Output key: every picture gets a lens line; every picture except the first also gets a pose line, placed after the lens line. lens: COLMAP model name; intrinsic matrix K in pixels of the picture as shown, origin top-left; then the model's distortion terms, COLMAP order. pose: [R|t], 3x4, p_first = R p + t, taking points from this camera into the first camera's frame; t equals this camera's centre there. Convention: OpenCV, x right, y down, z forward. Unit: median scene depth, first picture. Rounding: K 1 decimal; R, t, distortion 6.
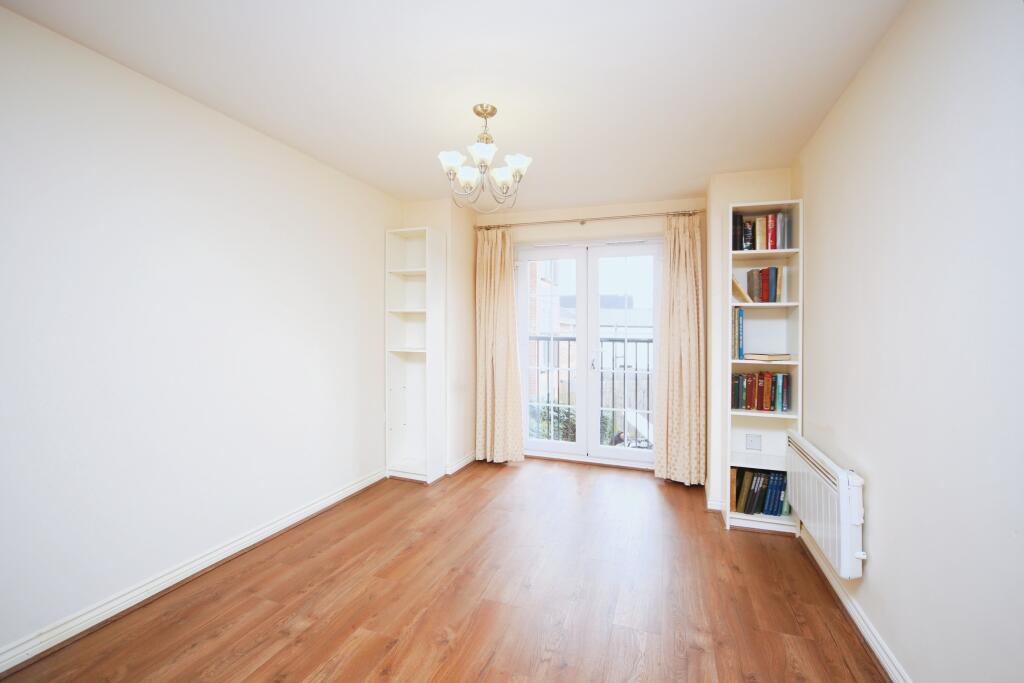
lens RADIAL K [[424.1, 0, 514.4], [0, 424.1, 324.3], [0, 0, 1]] dist [-0.006187, 0.000380]
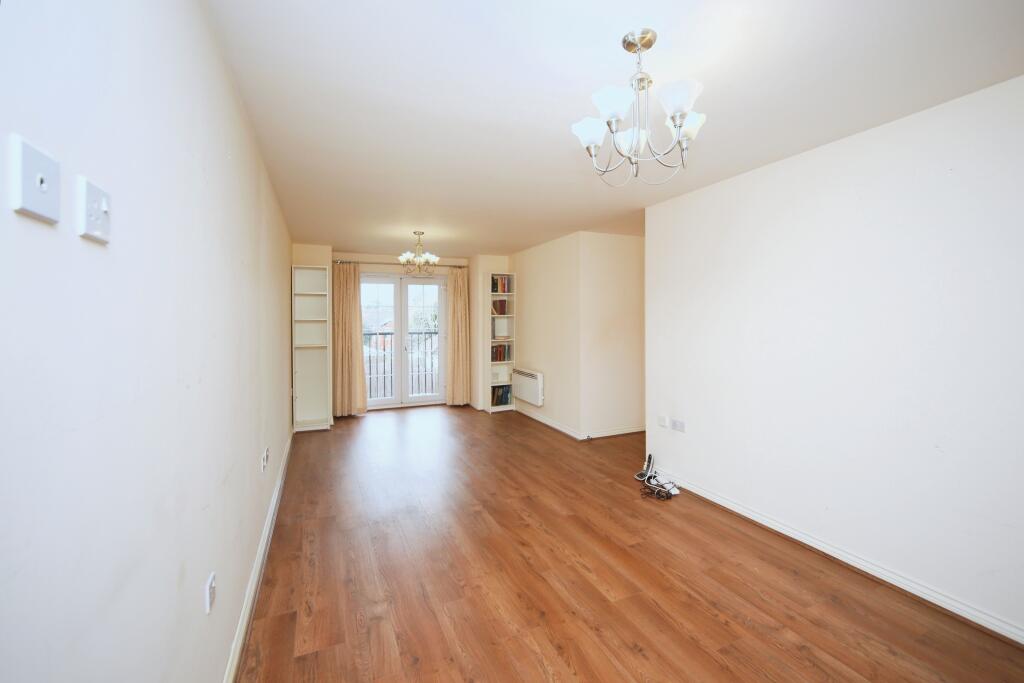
lens RADIAL K [[424.1, 0, 514.4], [0, 424.1, 324.3], [0, 0, 1]] dist [-0.006187, 0.000380]
pose [[0.736661, -0.023534, 0.675853, -0.938819], [0.008363, 0.999635, 0.025694, -0.060400], [-0.676211, -0.013275, 0.736588, -0.777794]]
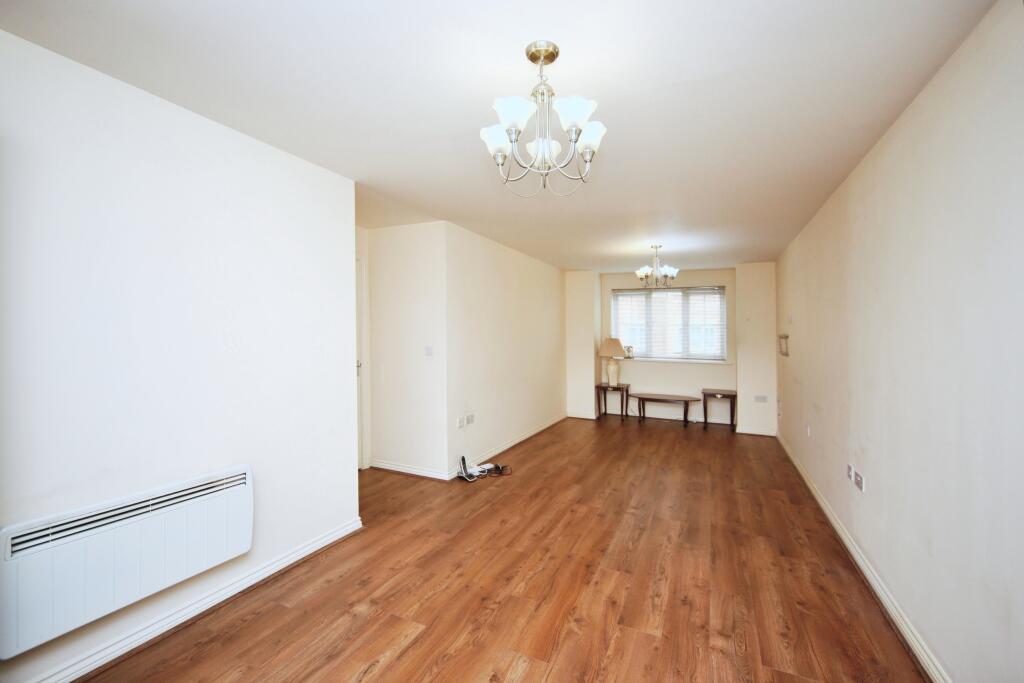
lens RADIAL K [[452.7, 0, 502.4], [0, 452.7, 338.0], [0, 0, 1]] dist [0.001117, 0.000199]
pose [[-0.993119, -0.030384, 0.113096, -0.045777], [-0.030539, 0.999534, 0.000364, -0.020360], [-0.113054, -0.003093, -0.993584, 1.379424]]
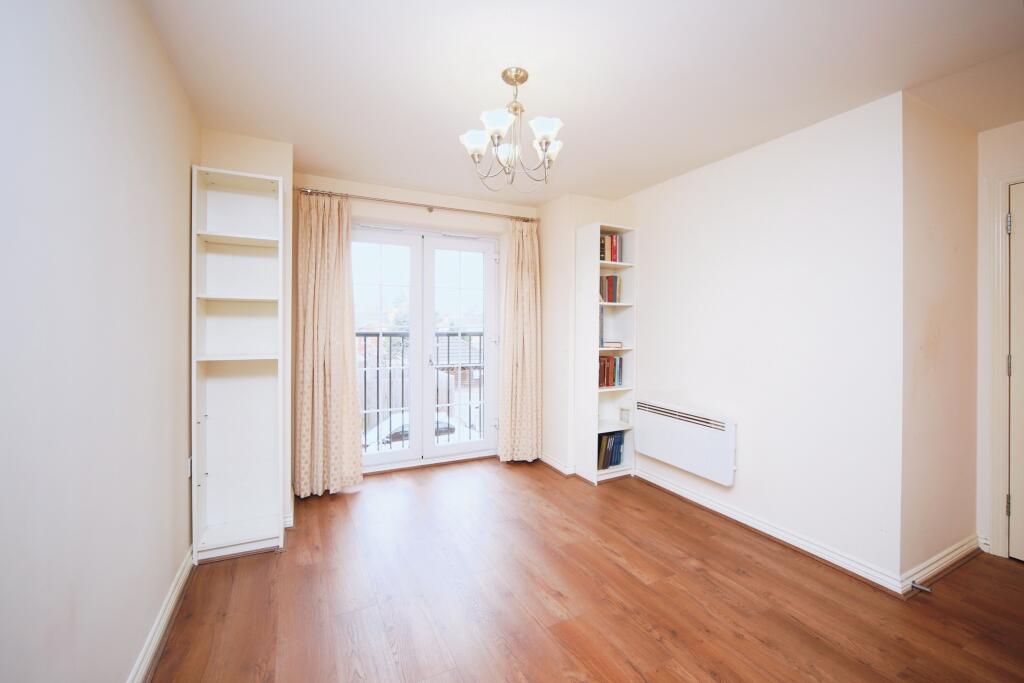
lens RADIAL K [[424.1, 0, 514.4], [0, 424.1, 324.3], [0, 0, 1]] dist [-0.006187, 0.000380]
pose [[0.699355, -0.009912, 0.714706, -0.534567], [-0.003500, 0.999844, 0.017290, -0.006461], [-0.714766, -0.014593, 0.699211, 0.304961]]
